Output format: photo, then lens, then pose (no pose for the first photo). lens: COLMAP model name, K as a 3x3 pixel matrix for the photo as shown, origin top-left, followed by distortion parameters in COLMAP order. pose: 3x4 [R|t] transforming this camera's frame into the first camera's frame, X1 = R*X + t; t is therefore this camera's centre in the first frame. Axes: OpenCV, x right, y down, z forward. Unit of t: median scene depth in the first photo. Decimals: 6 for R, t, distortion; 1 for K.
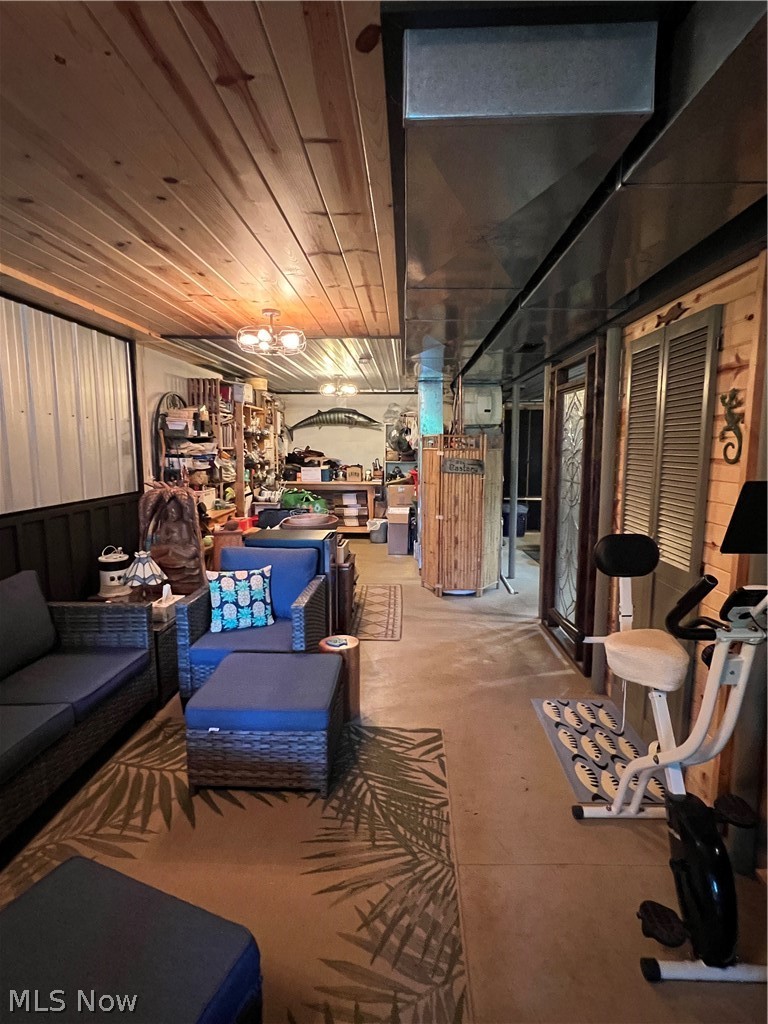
lens RADIAL K [[517.0, 0, 386.6], [0, 517.0, 513.8], [0, 0, 1]] dist [-0.000706, -0.000626]
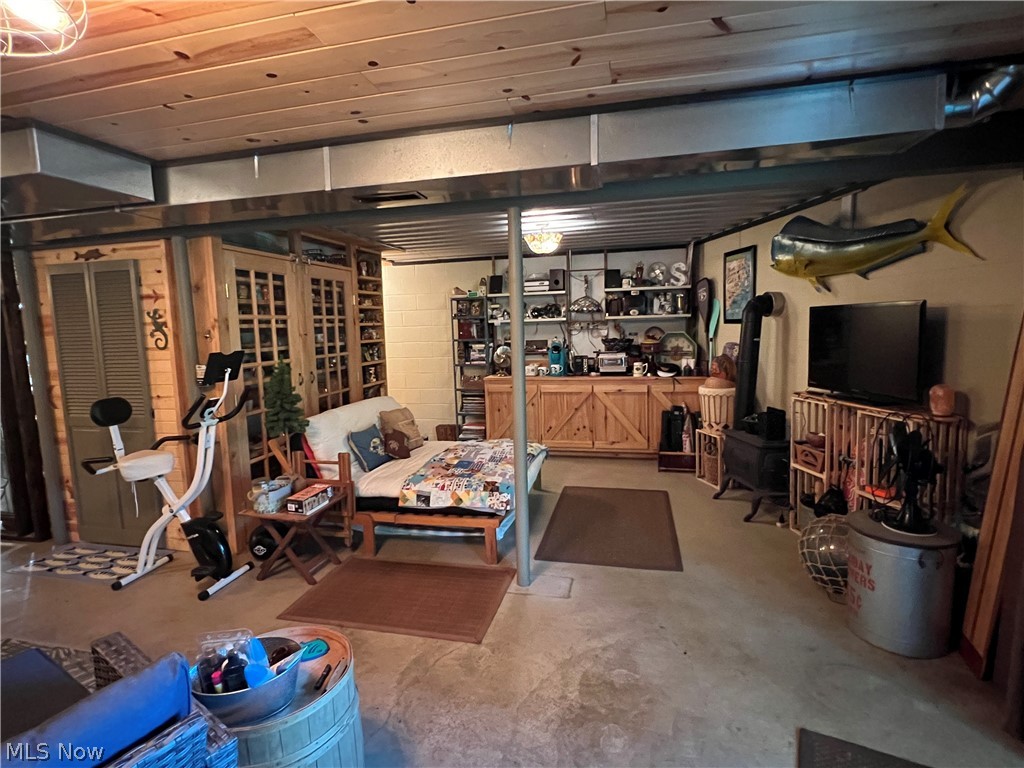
lens RADIAL K [[517.0, 0, 508.5], [0, 517.0, 383.1], [0, 0, 1]] dist [-0.000706, -0.000626]
pose [[0.189966, -0.111213, 0.975471, -0.868956], [0.157047, 0.984212, 0.081626, 0.060154], [-0.969149, 0.137689, 0.204433, -0.521709]]
